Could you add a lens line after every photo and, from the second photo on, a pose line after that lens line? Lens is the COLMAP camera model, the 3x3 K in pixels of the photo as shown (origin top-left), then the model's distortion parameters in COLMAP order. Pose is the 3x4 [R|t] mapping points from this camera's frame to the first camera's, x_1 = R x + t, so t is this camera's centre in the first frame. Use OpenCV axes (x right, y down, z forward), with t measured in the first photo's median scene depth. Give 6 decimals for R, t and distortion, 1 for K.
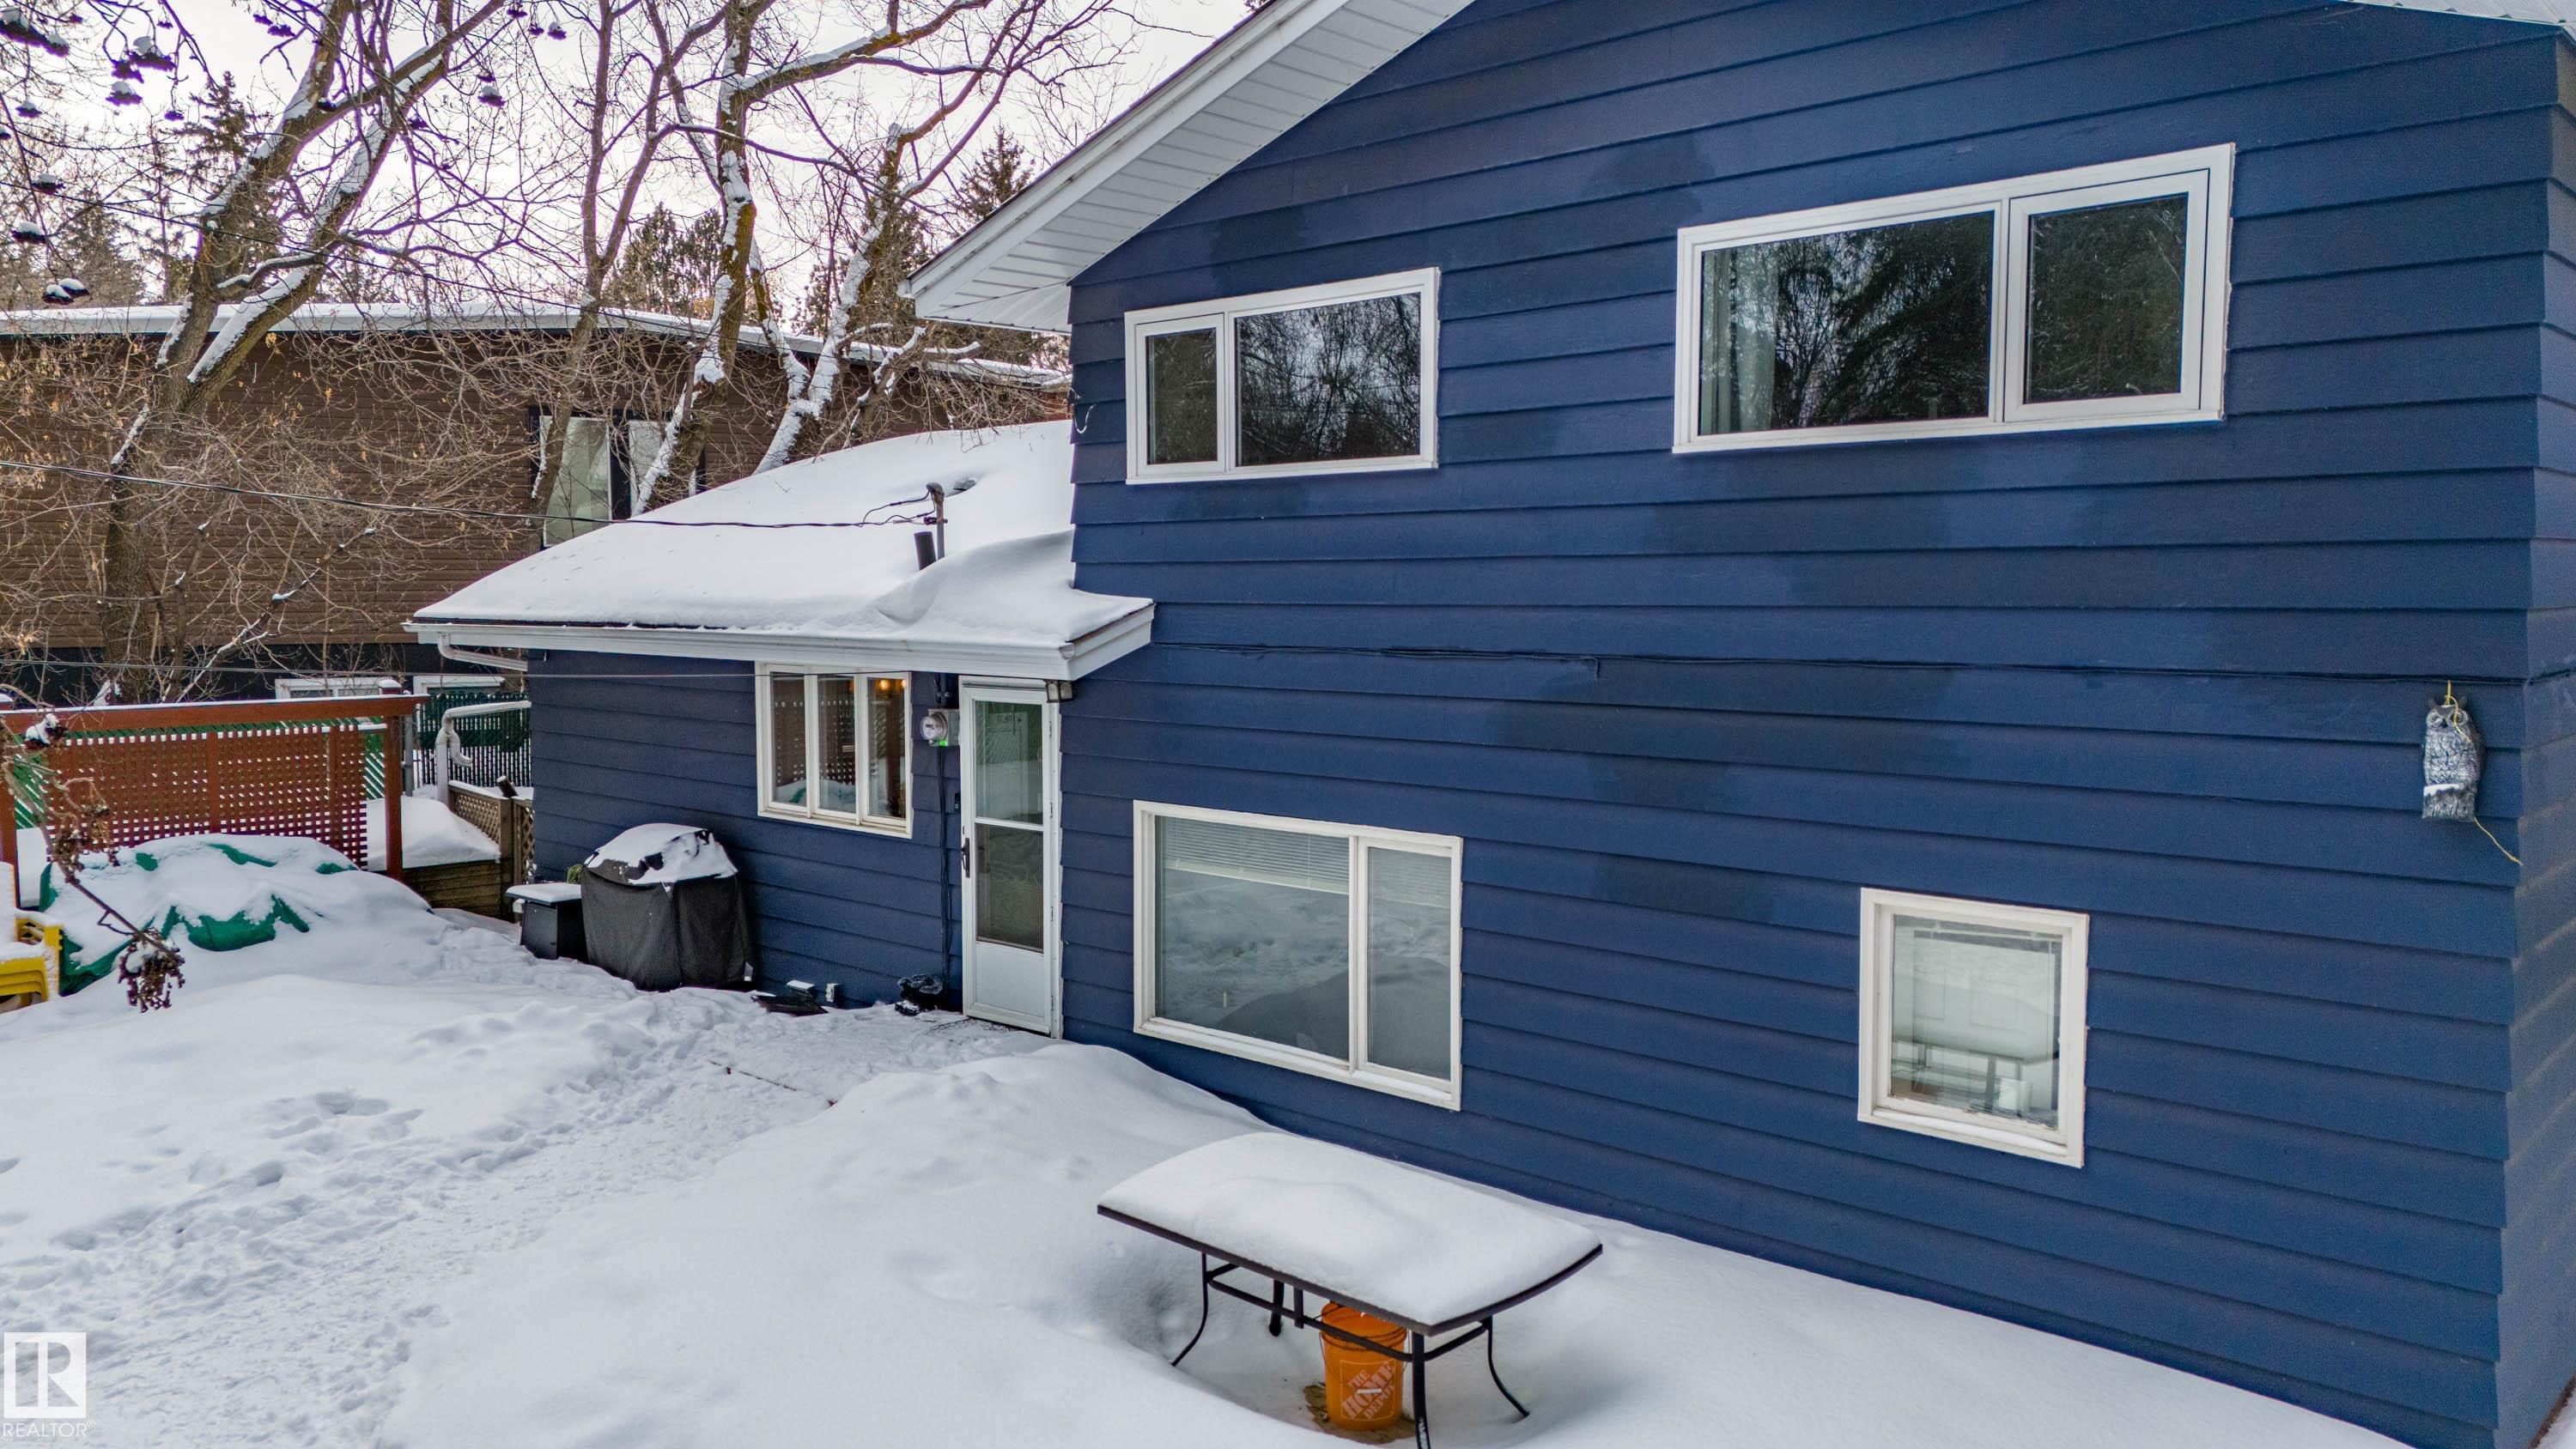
lens RADIAL K [[1869.9, 0, 1299.5], [0, 1869.9, 722.1], [0, 0, 1]] dist [0.093920, -0.089732]
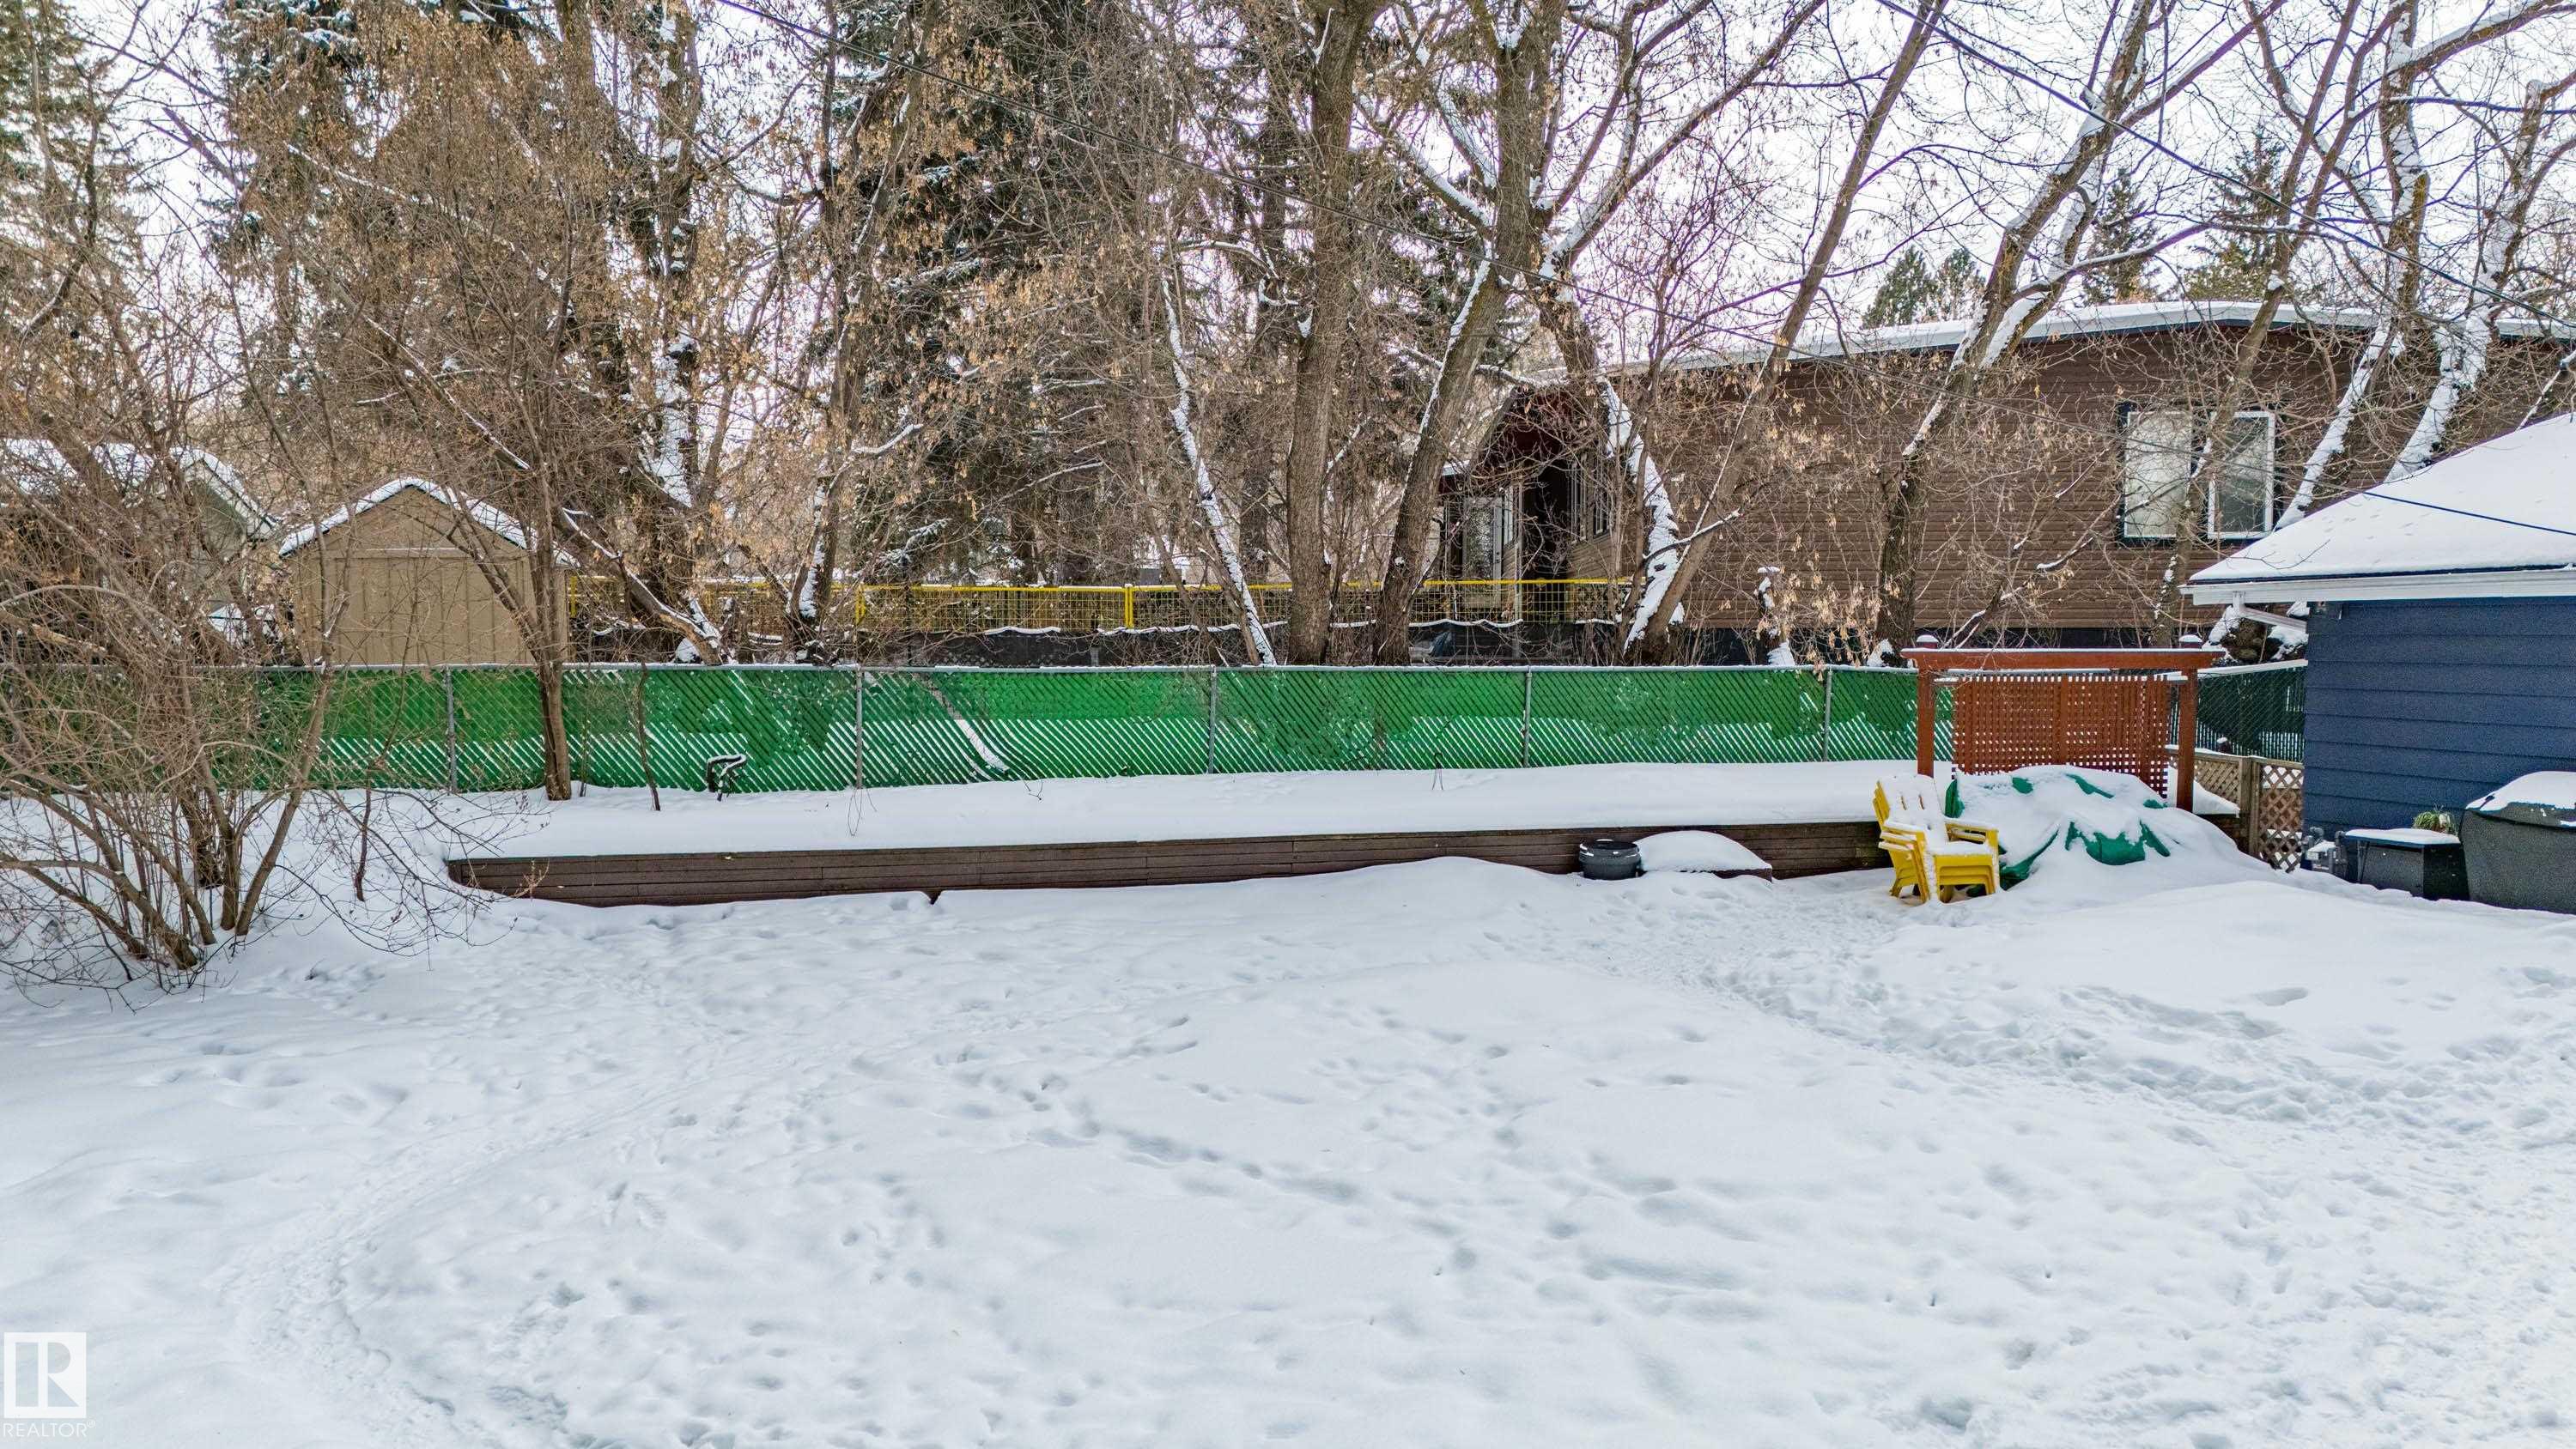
lens RADIAL K [[1869.9, 0, 1299.5], [0, 1869.9, 722.1], [0, 0, 1]] dist [0.093920, -0.089732]
pose [[0.855010, 0.023993, -0.518057, -0.364647], [-0.039096, 0.999069, -0.018254, 0.068659], [0.517136, 0.035861, 0.855151, -0.187727]]
